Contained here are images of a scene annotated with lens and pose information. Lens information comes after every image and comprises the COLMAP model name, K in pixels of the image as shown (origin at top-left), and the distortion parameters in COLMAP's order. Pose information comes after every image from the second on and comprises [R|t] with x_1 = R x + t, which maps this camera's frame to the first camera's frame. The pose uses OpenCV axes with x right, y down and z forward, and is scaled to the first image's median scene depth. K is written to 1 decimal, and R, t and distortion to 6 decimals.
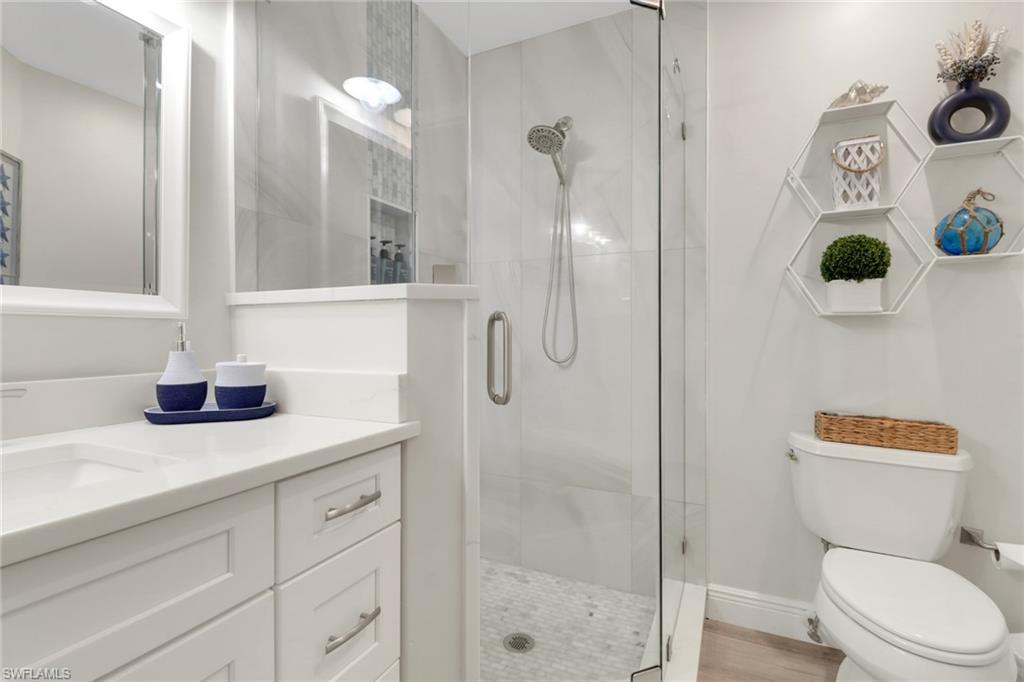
lens RADIAL K [[482.6, 0, 512.0], [0, 482.6, 341.0], [0, 0, 1]] dist [0.017245, -0.010982]
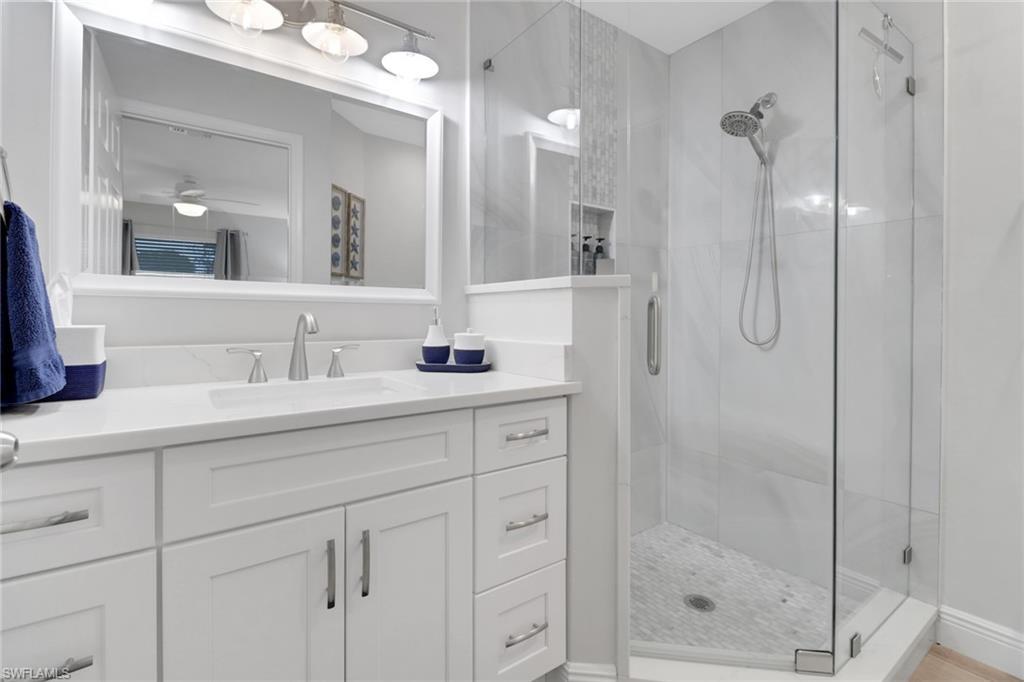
lens RADIAL K [[471.6, 0, 513.8], [0, 471.6, 333.4], [0, 0, 1]] dist [0.020739, -0.013861]
pose [[0.880591, 0.022117, -0.473360, 0.154214], [-0.011683, 0.999620, 0.024972, 0.004300], [0.473732, -0.016460, 0.880515, -0.124819]]
